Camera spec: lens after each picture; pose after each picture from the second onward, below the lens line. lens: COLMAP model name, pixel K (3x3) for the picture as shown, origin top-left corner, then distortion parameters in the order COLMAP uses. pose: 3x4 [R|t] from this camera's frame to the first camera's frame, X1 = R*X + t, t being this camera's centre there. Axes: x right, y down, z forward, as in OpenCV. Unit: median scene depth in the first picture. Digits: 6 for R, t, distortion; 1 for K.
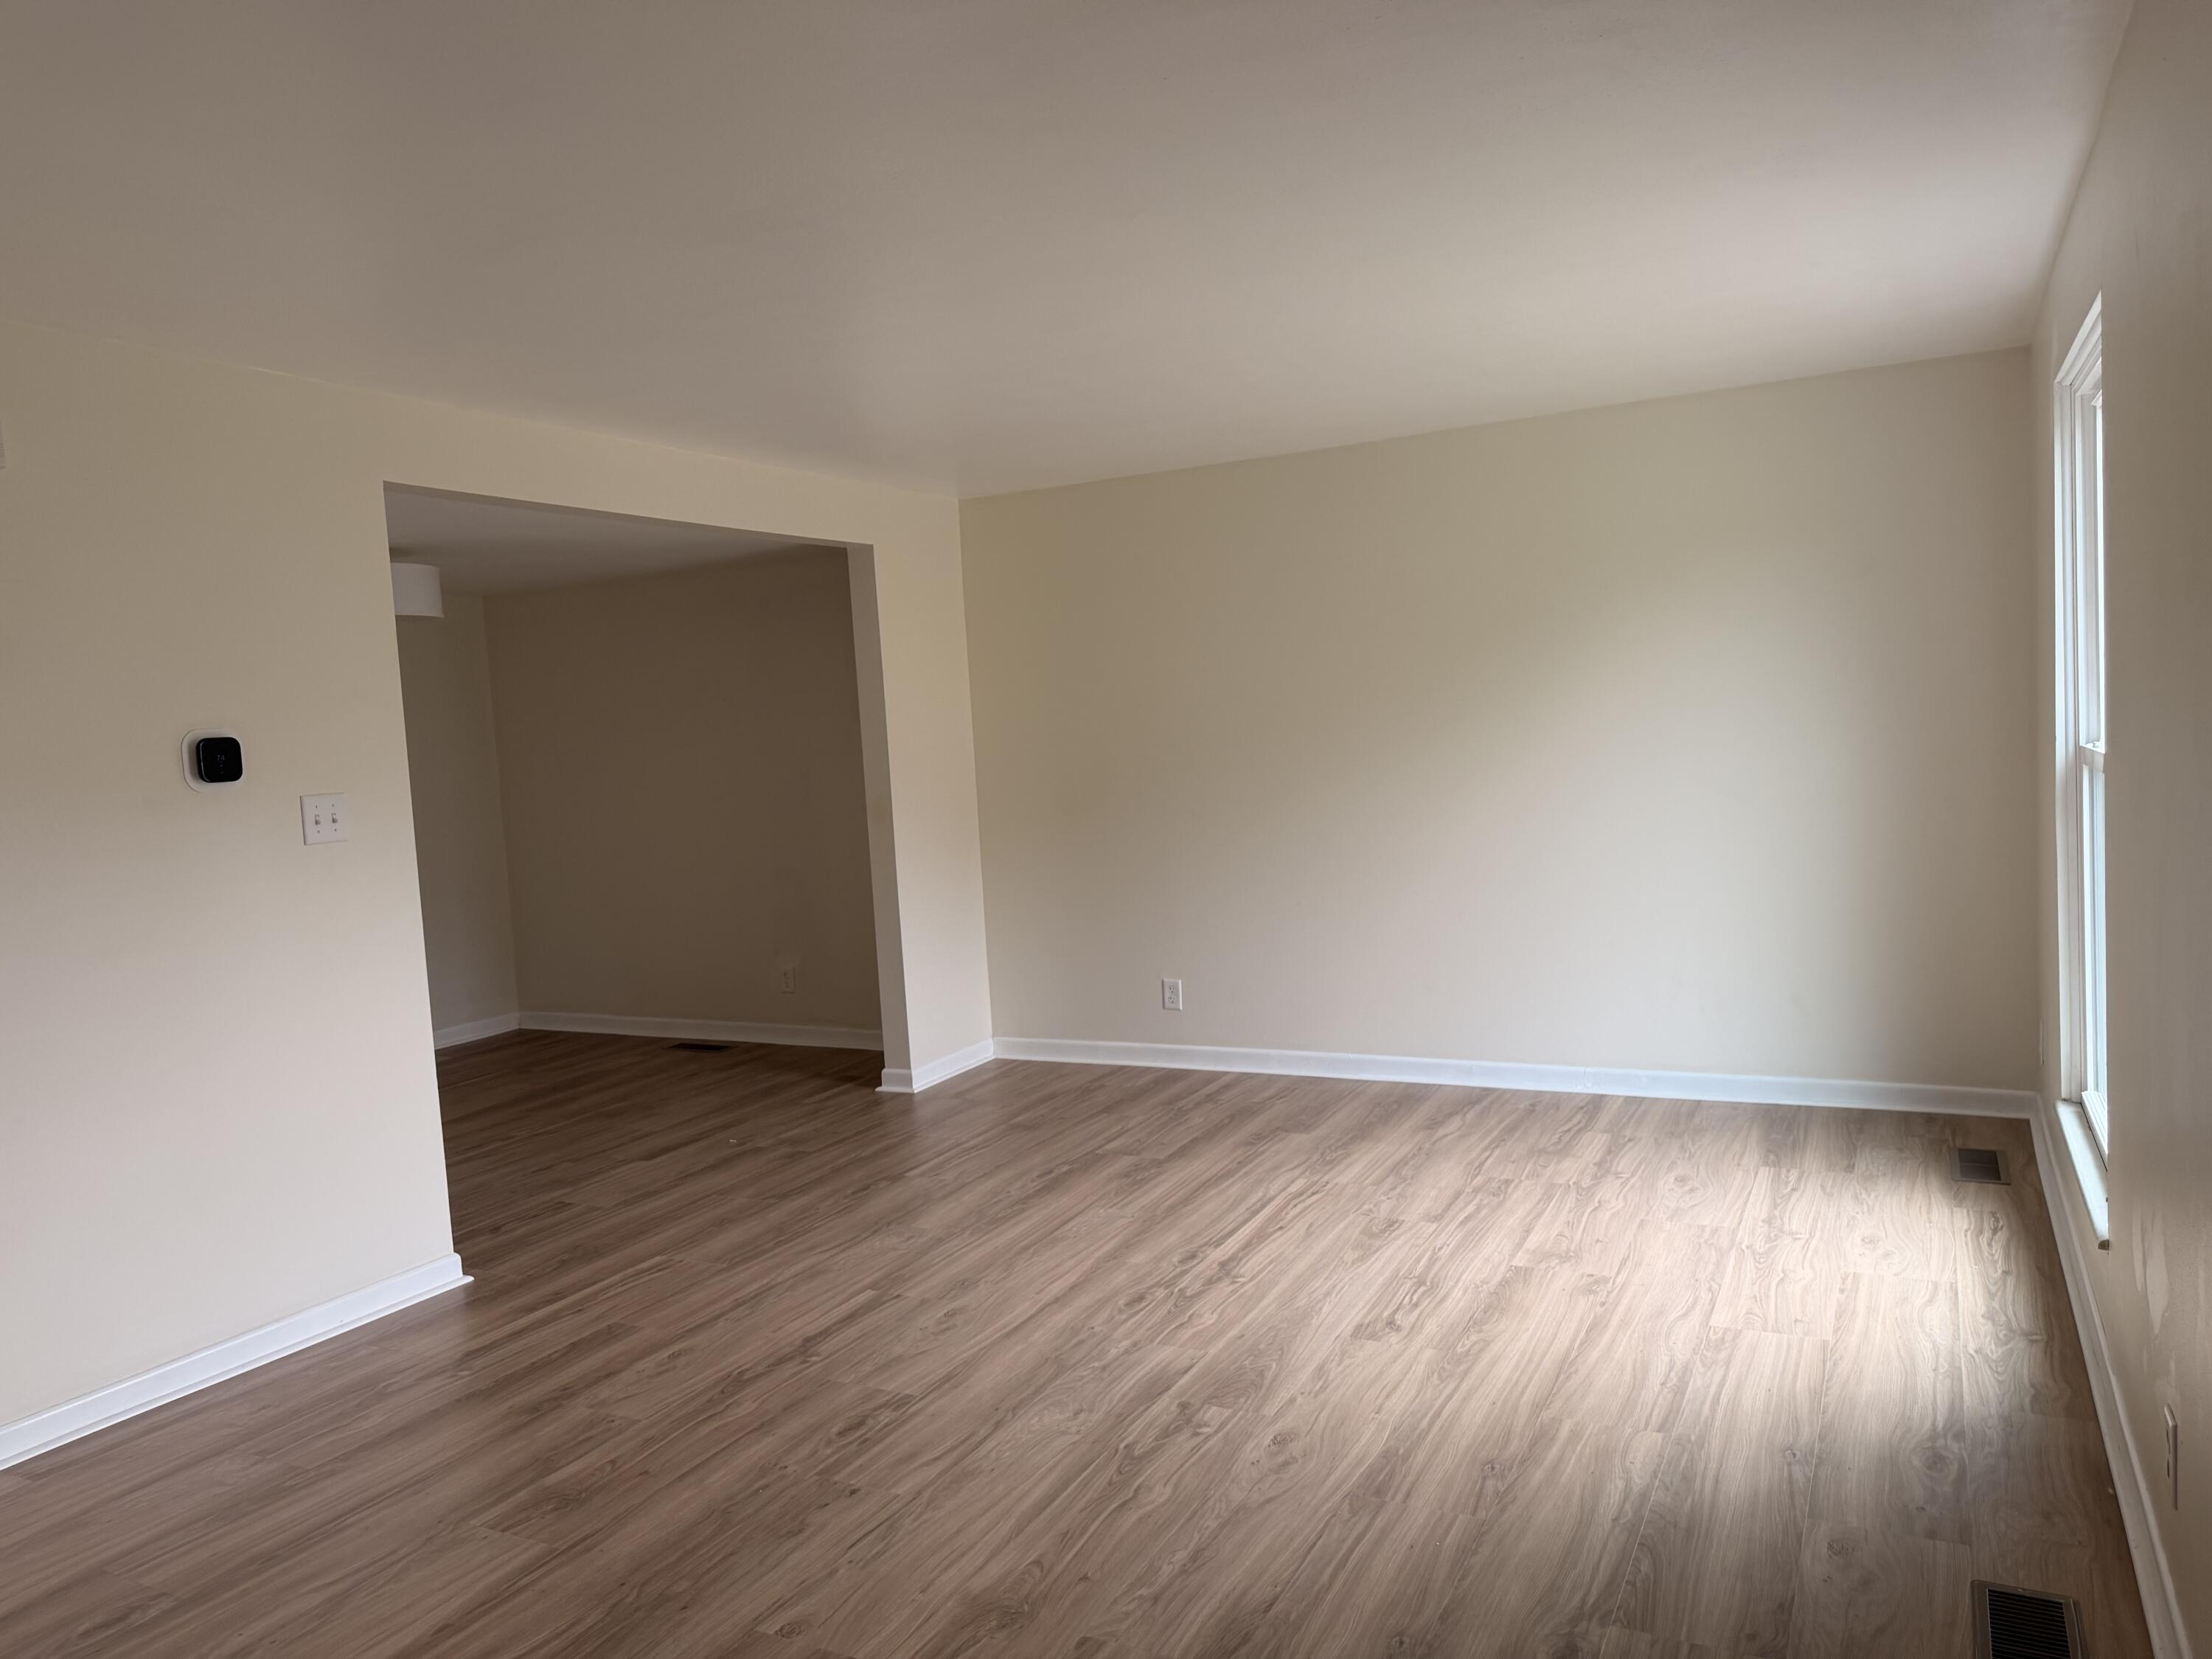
lens RADIAL K [[1576.1, 0, 1106.0], [0, 1576.1, 829.5], [0, 0, 1]] dist [0.022424, -0.009788]
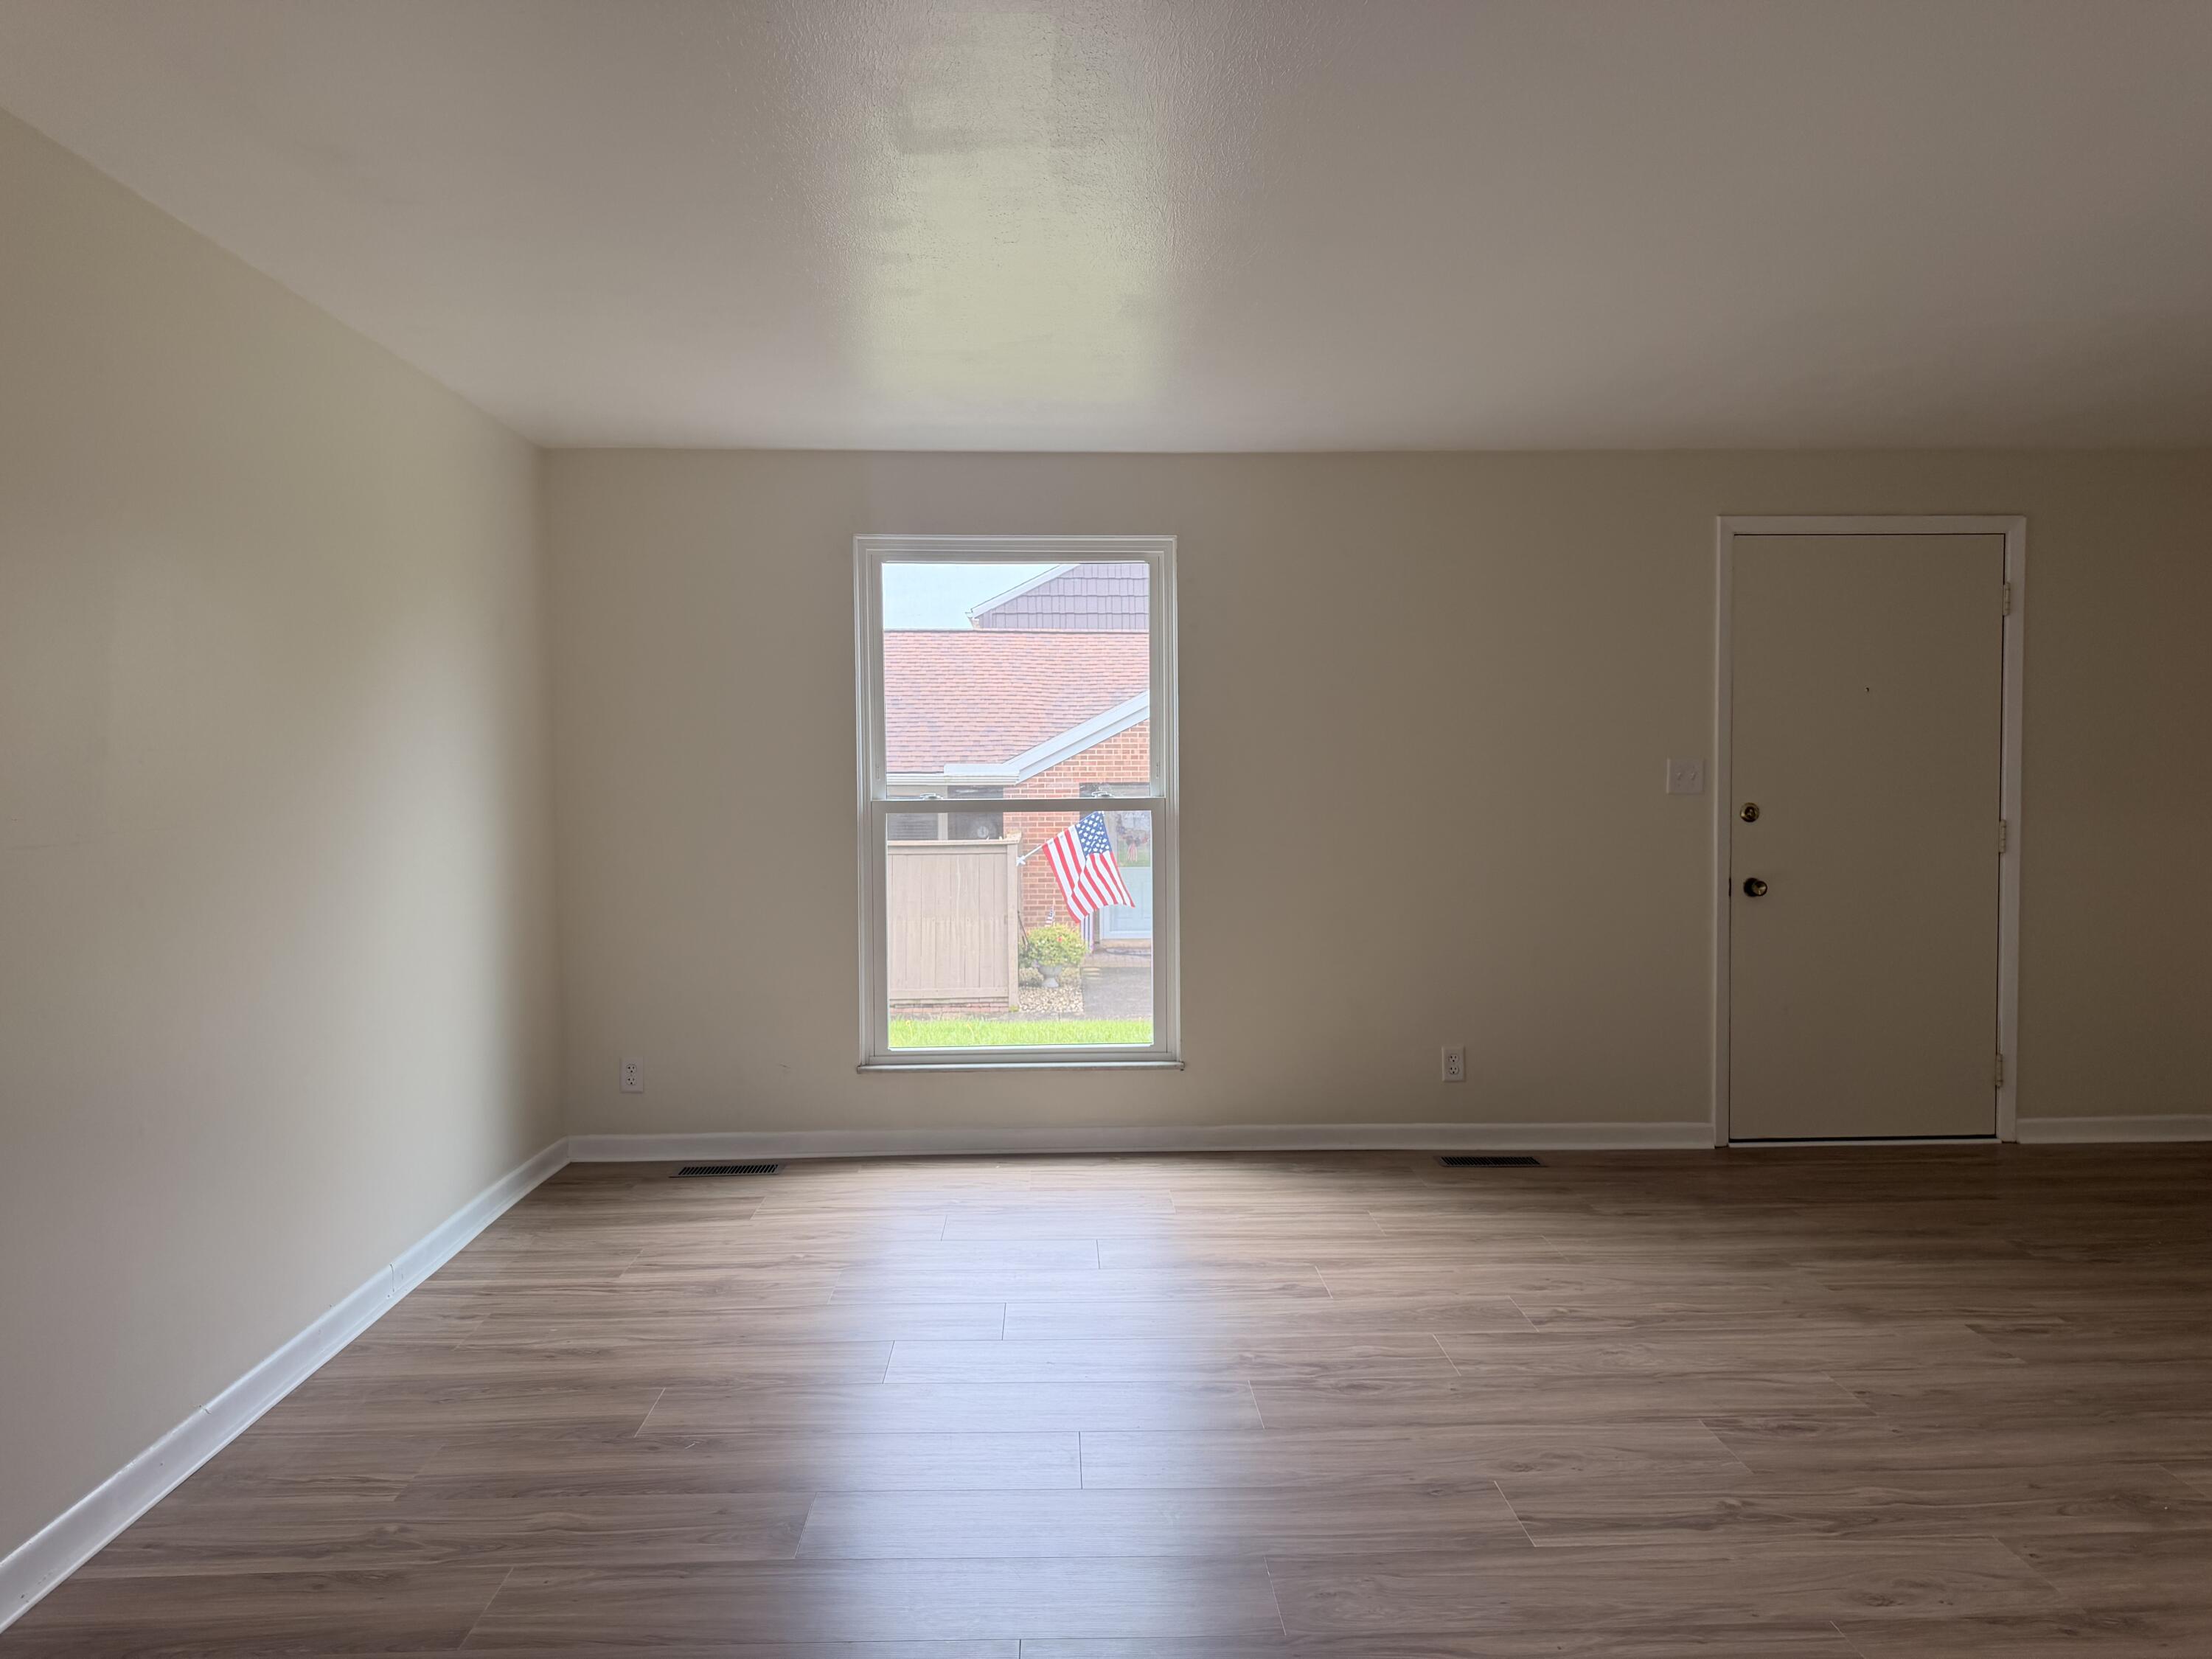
lens RADIAL K [[1576.1, 0, 1106.0], [0, 1576.1, 829.5], [0, 0, 1]] dist [0.022424, -0.009788]
pose [[-0.491946, 0.018398, 0.870431, -0.752661], [0.095002, 0.994941, 0.032663, -0.055735], [-0.865427, 0.098762, -0.491206, 1.687657]]
